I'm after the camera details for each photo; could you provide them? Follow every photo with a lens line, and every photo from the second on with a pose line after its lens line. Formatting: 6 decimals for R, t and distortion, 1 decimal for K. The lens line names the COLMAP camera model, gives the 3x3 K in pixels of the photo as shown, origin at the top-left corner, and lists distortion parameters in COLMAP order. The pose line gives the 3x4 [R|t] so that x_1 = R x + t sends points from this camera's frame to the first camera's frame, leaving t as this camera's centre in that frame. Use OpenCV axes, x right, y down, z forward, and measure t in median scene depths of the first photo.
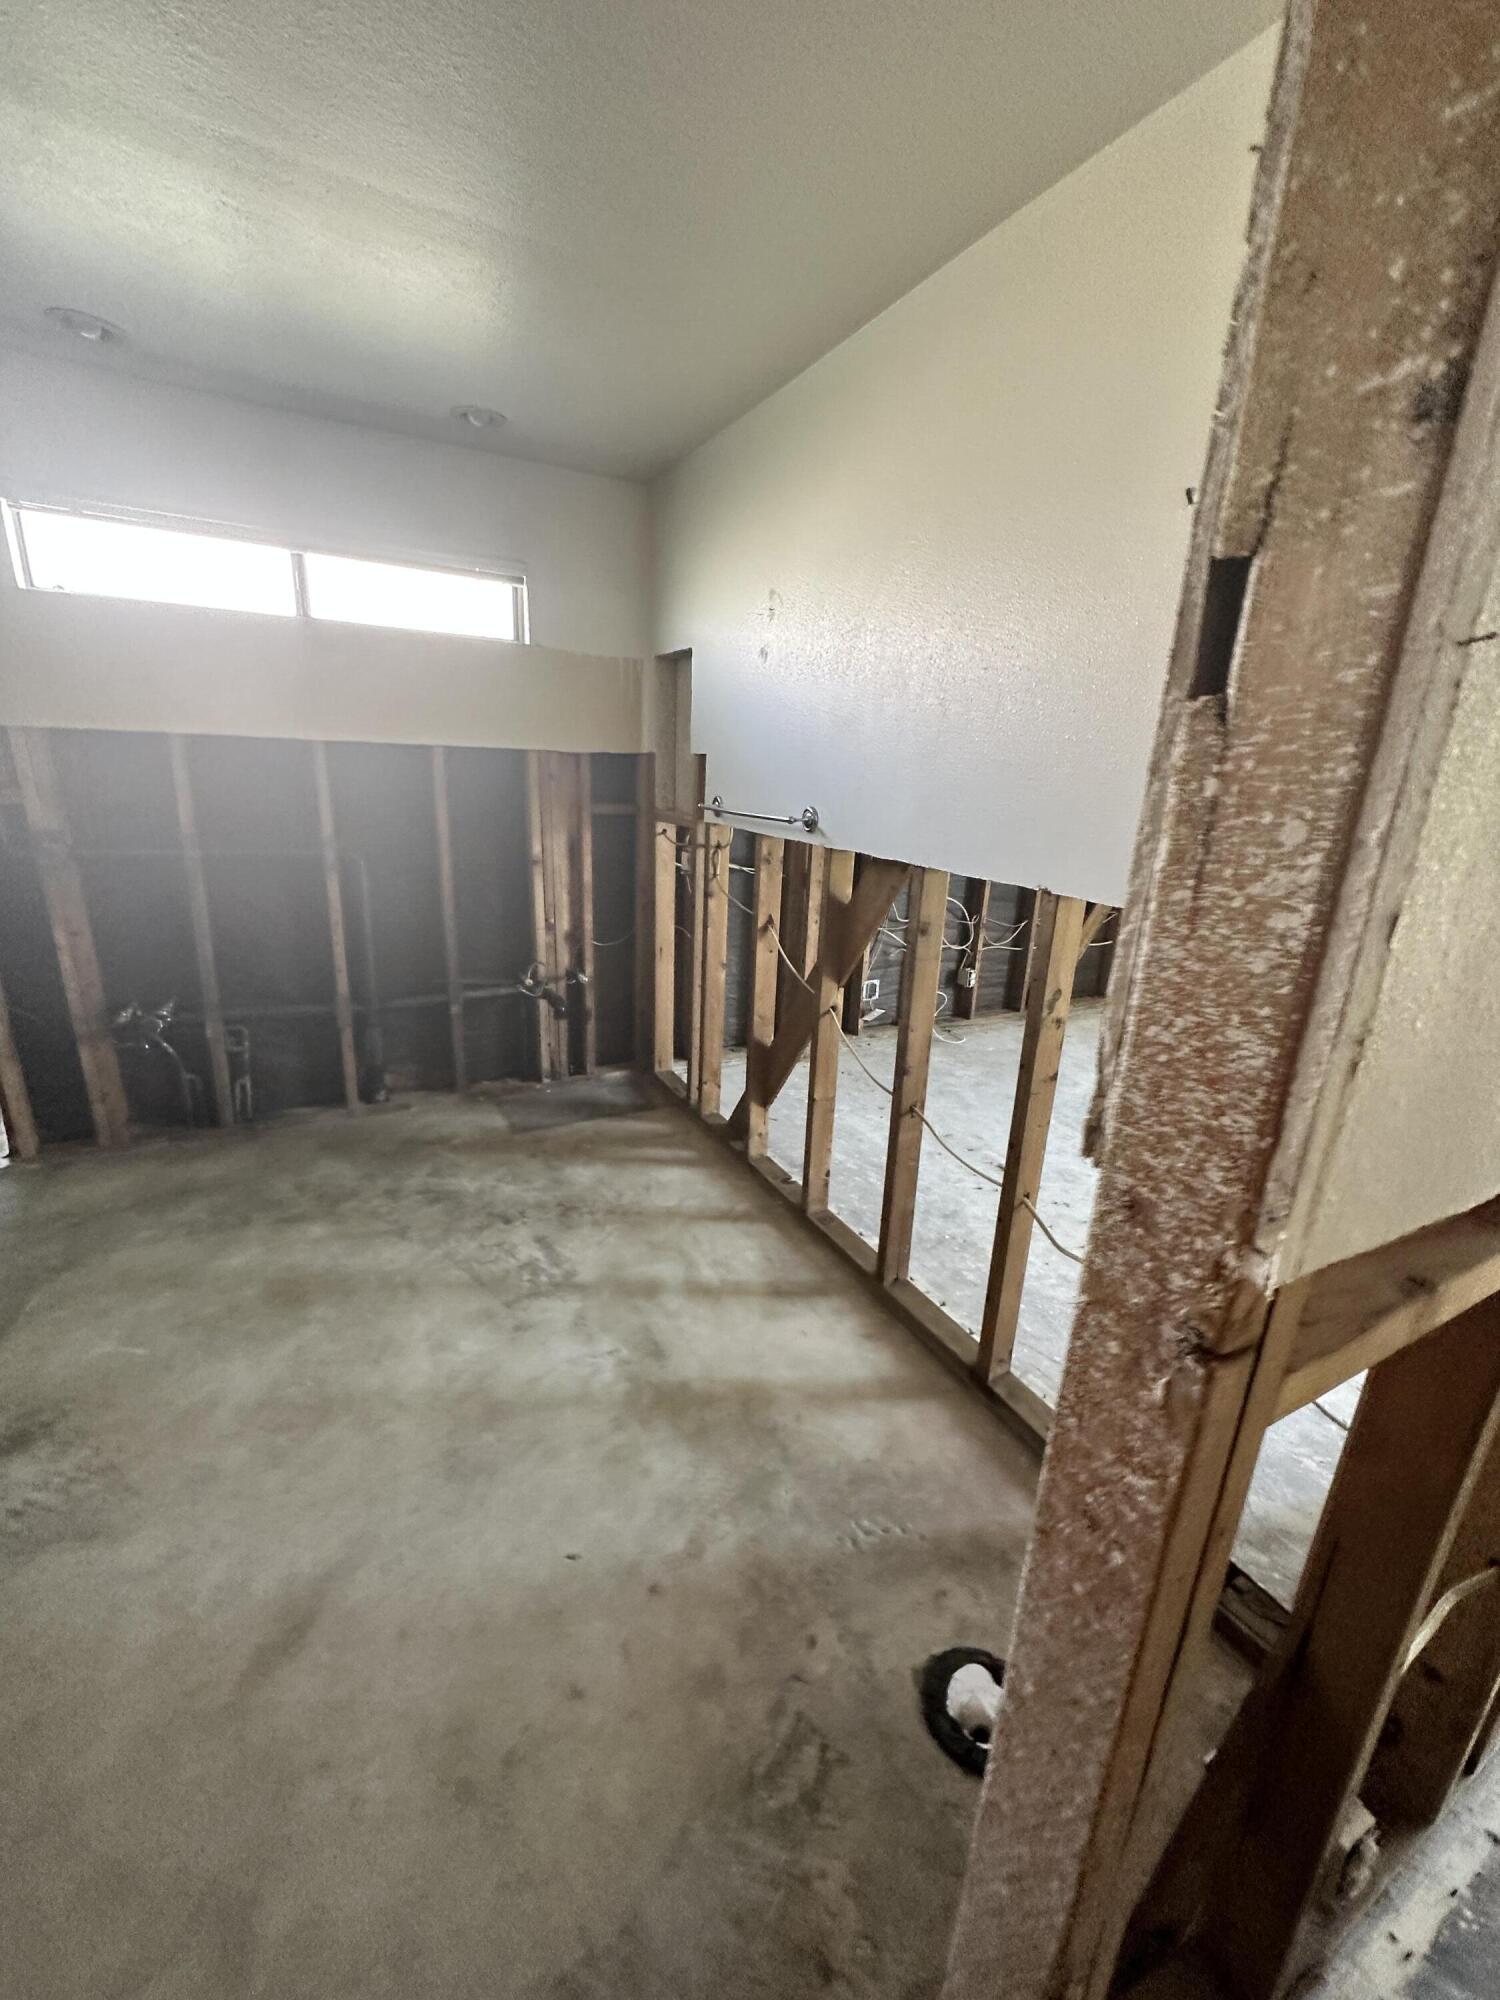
lens RADIAL K [[797.4, 0, 745.3], [0, 797.4, 998.0], [0, 0, 1]] dist [0.000148, -0.000092]
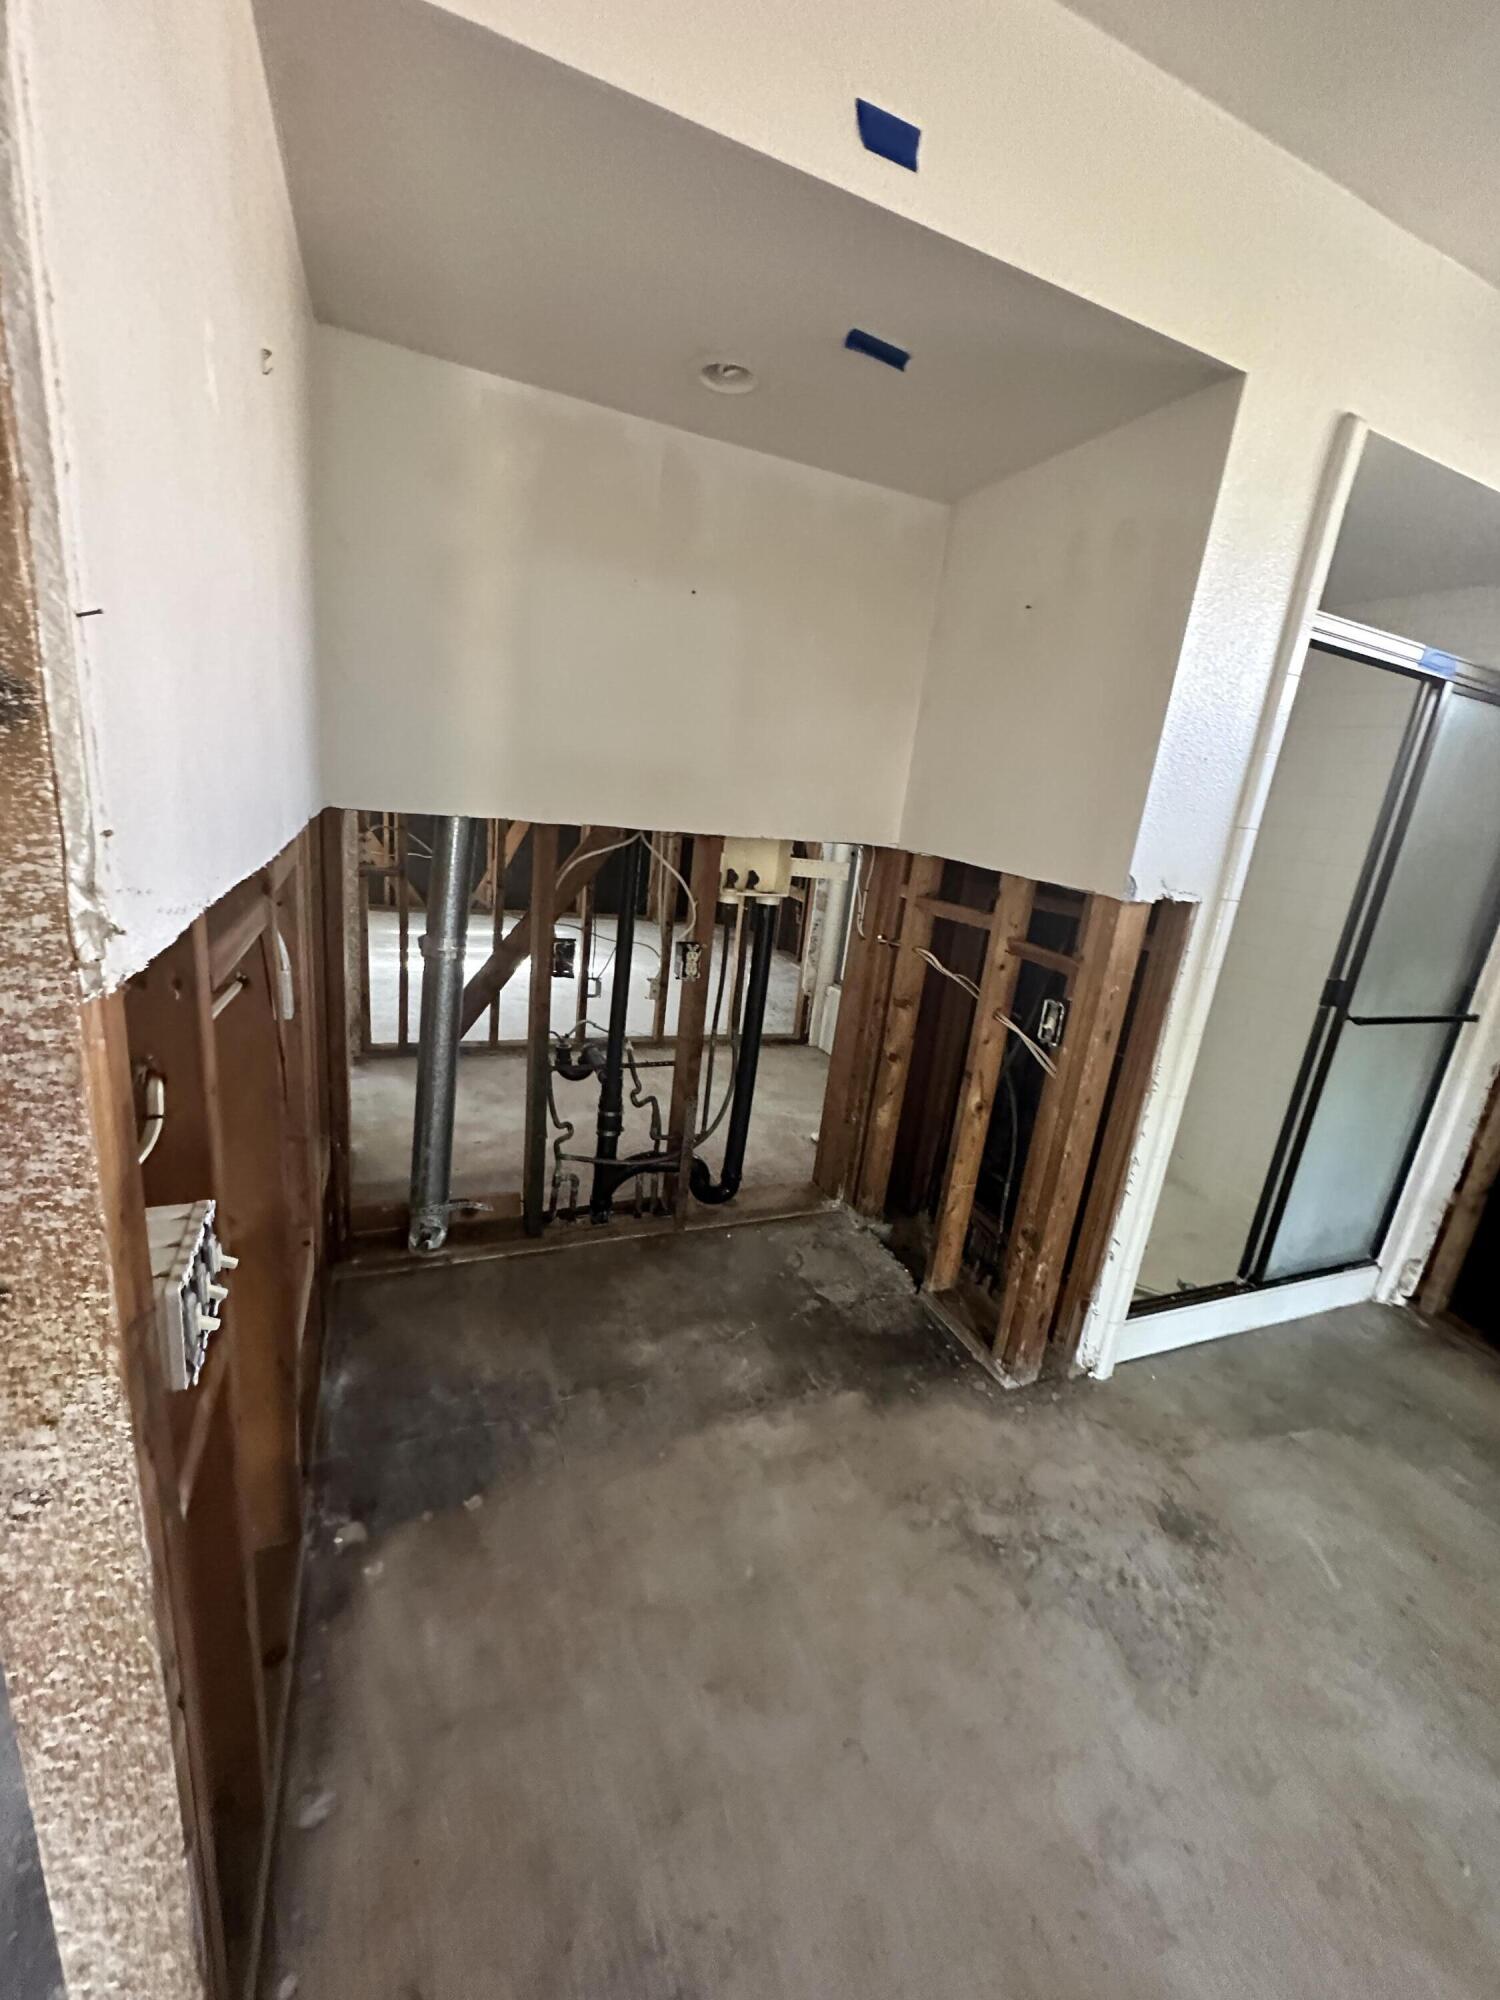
lens RADIAL K [[797.4, 0, 750.4], [0, 797.4, 1000.8], [0, 0, 1]] dist [0.000148, -0.000092]
pose [[-0.088150, 0.217879, -0.971987, -0.053735], [-0.393326, 0.888880, 0.234921, -0.036321], [0.915164, 0.403016, 0.007343, 0.231571]]
